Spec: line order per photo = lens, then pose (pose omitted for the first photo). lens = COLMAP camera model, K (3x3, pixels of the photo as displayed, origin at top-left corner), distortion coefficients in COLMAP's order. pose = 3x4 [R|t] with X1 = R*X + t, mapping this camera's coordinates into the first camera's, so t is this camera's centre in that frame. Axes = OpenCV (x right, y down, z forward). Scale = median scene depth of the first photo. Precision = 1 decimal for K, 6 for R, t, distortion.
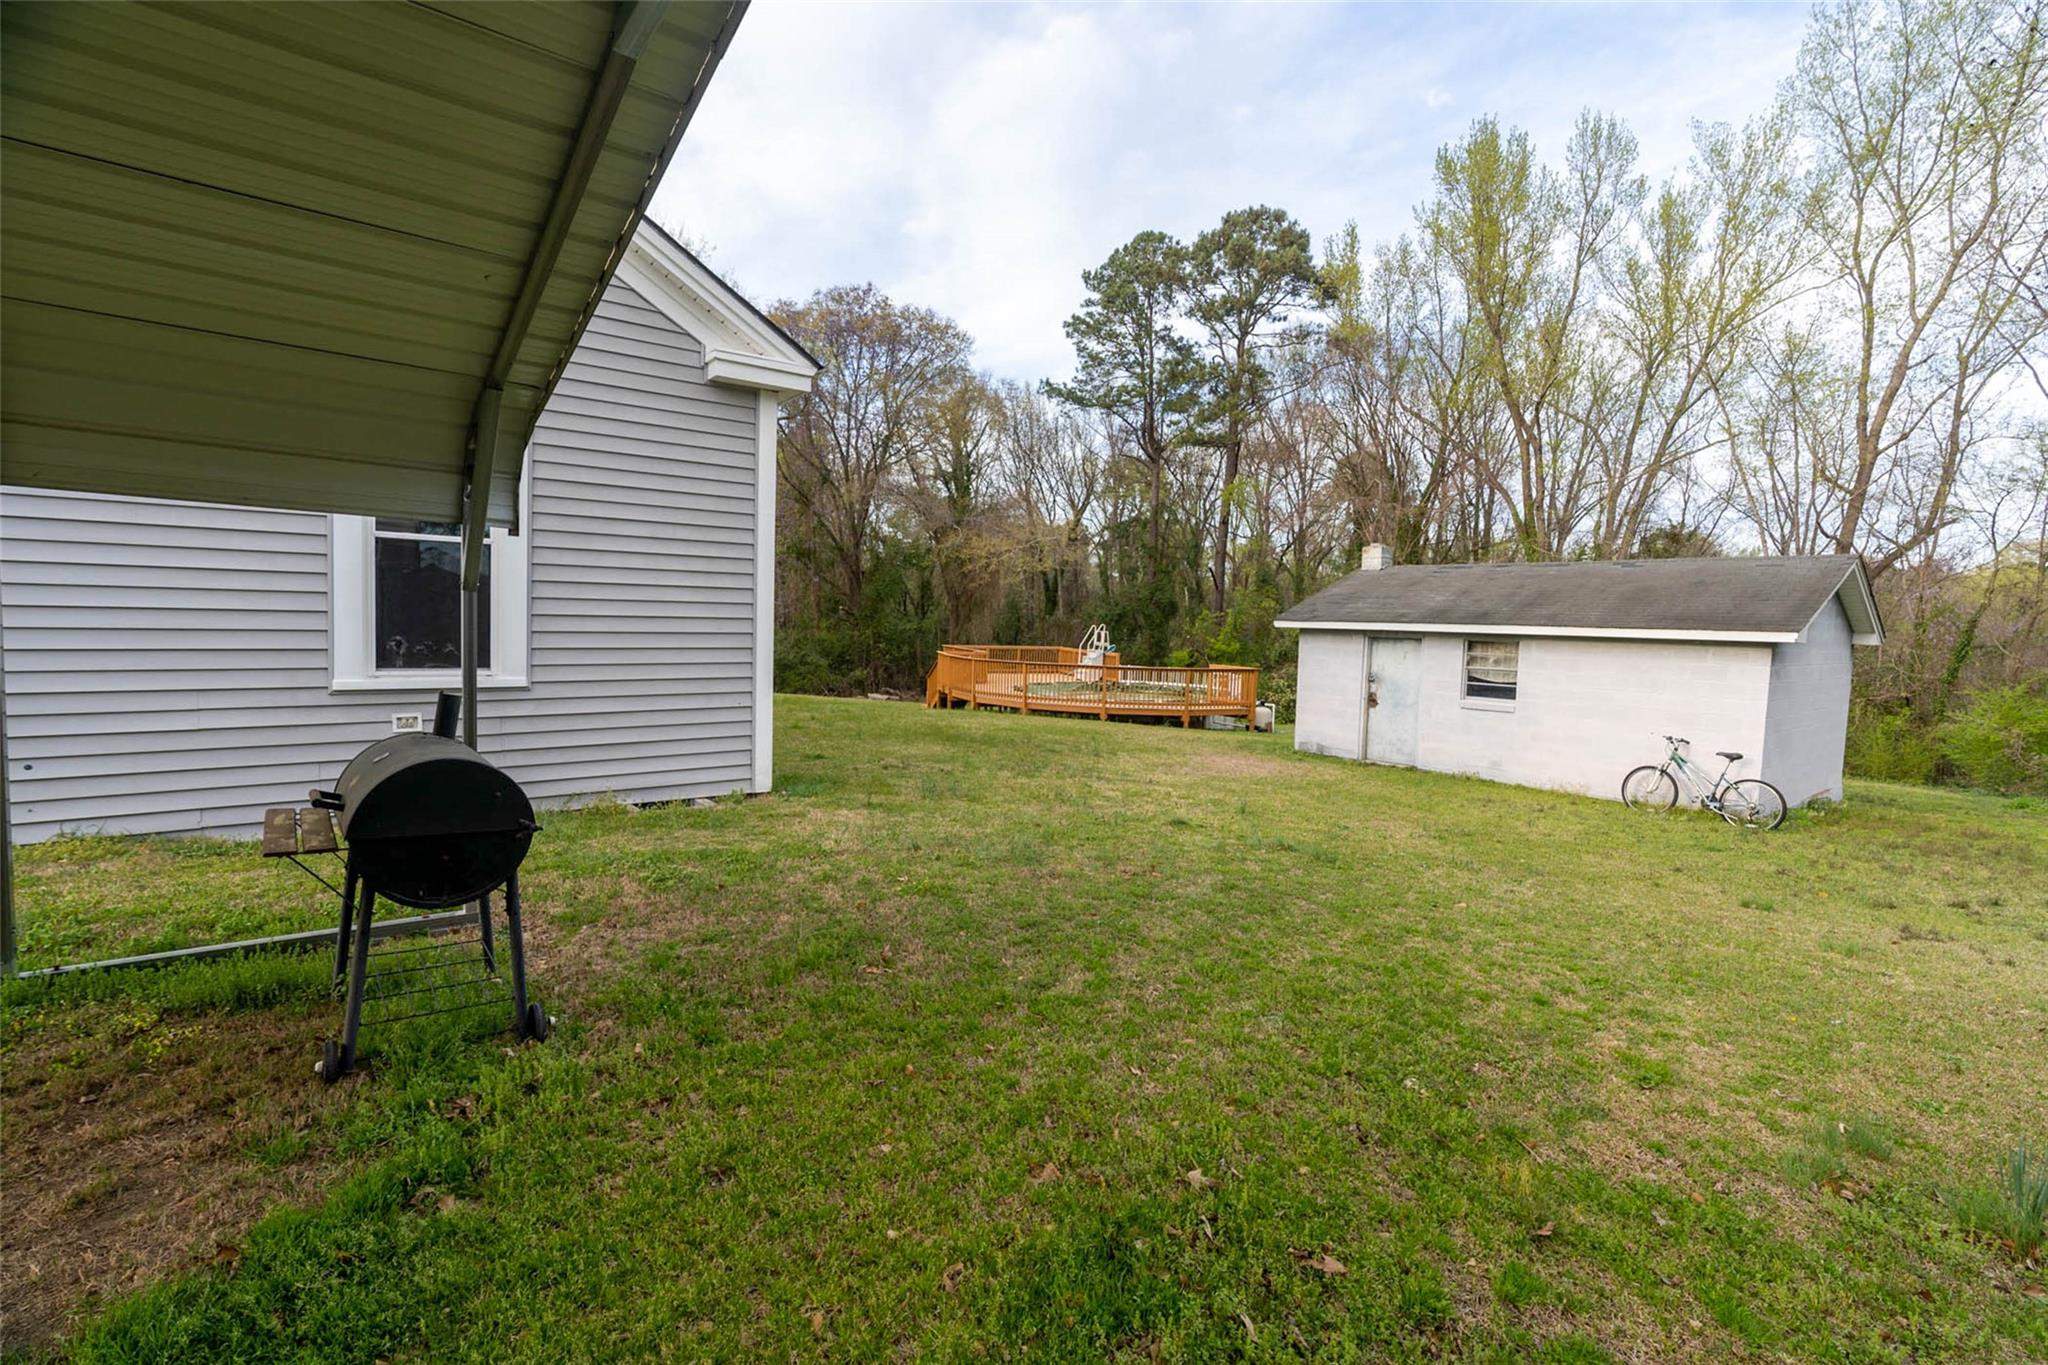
lens RADIAL K [[923.1, 0, 1035.4], [0, 923.1, 684.4], [0, 0, 1]] dist [-0.007026, 0.000539]
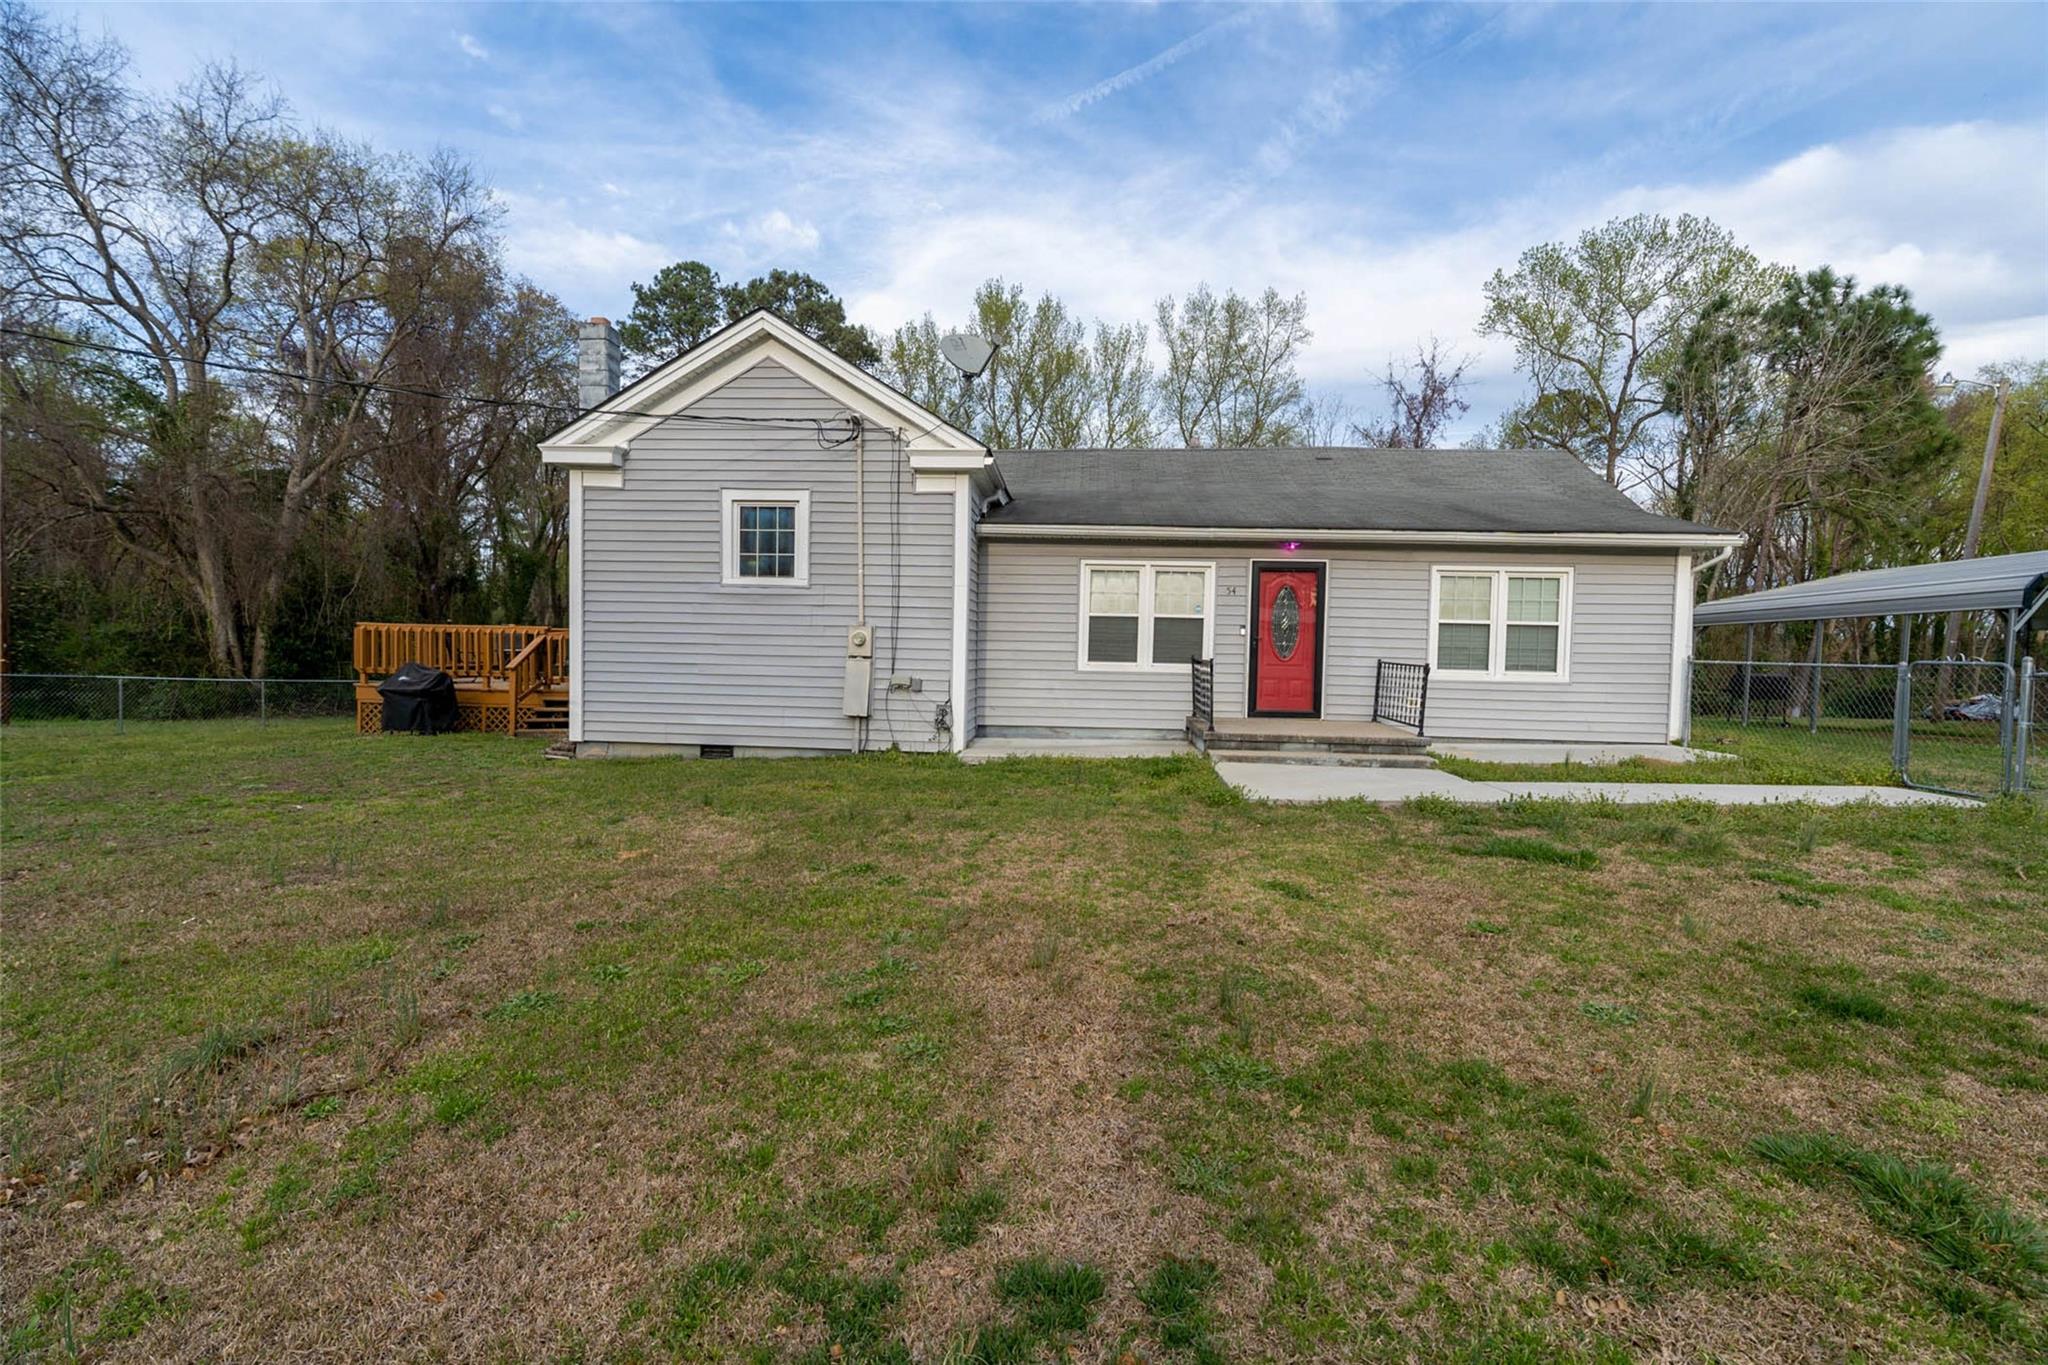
lens RADIAL K [[923.1, 0, 1035.4], [0, 923.1, 684.4], [0, 0, 1]] dist [-0.007026, 0.000539]
pose [[0.663901, -0.041076, 0.746692, -0.657894], [0.049310, 0.998722, 0.011097, -0.012849], [-0.746193, 0.029452, 0.665077, 0.056782]]
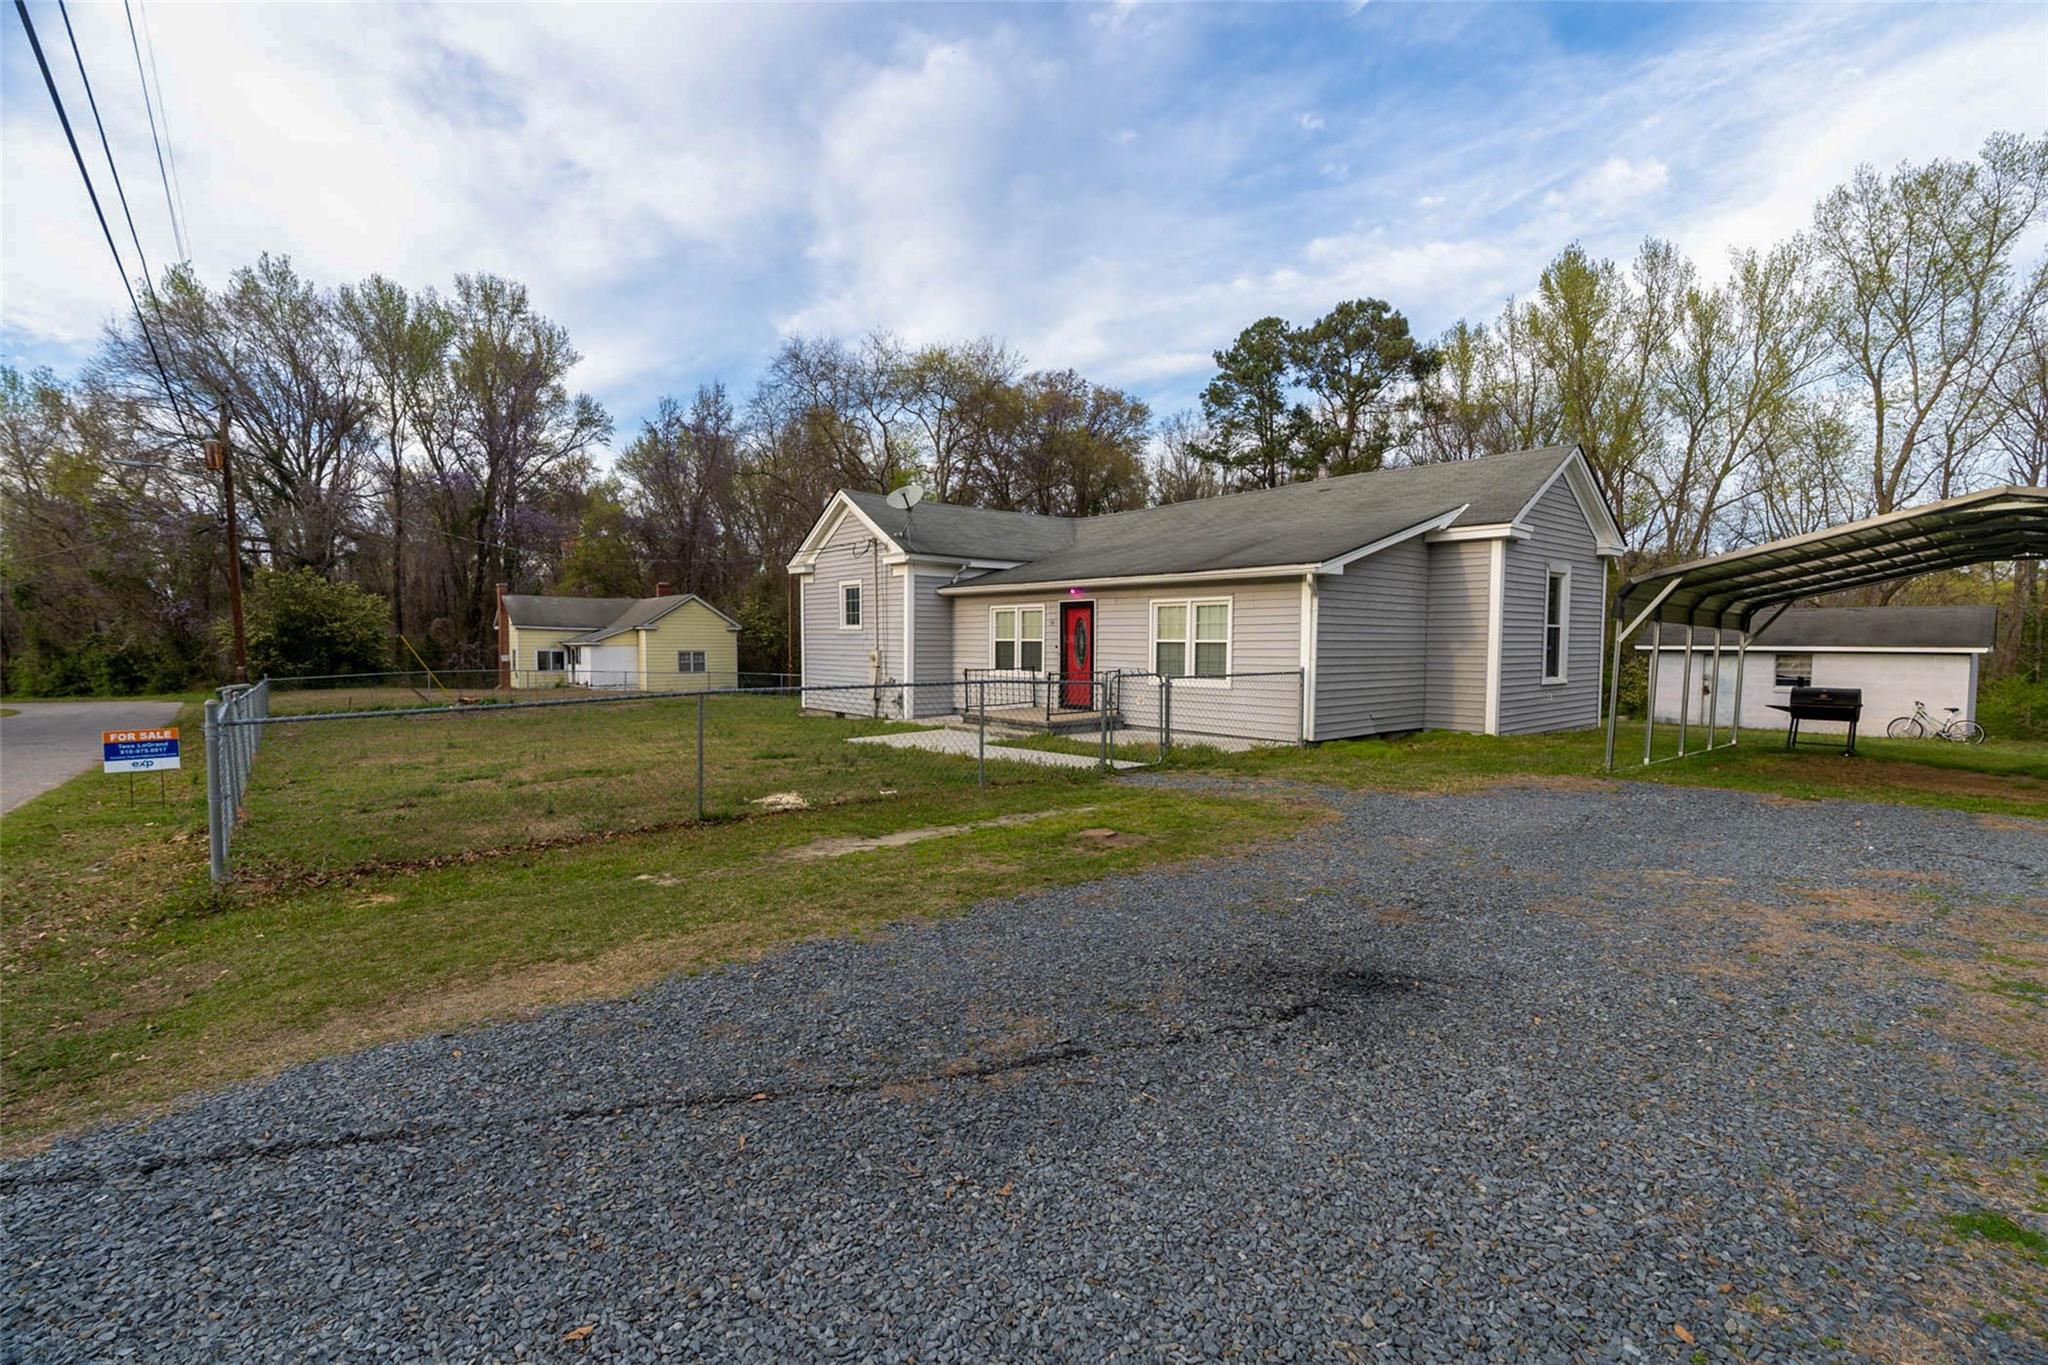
lens RADIAL K [[923.1, 0, 1035.4], [0, 923.1, 684.4], [0, 0, 1]] dist [-0.007026, 0.000539]
pose [[0.998508, -0.025103, 0.048498, -0.396621], [0.026170, 0.999427, -0.021487, 0.003919], [-0.047931, 0.022724, 0.998592, -0.267875]]
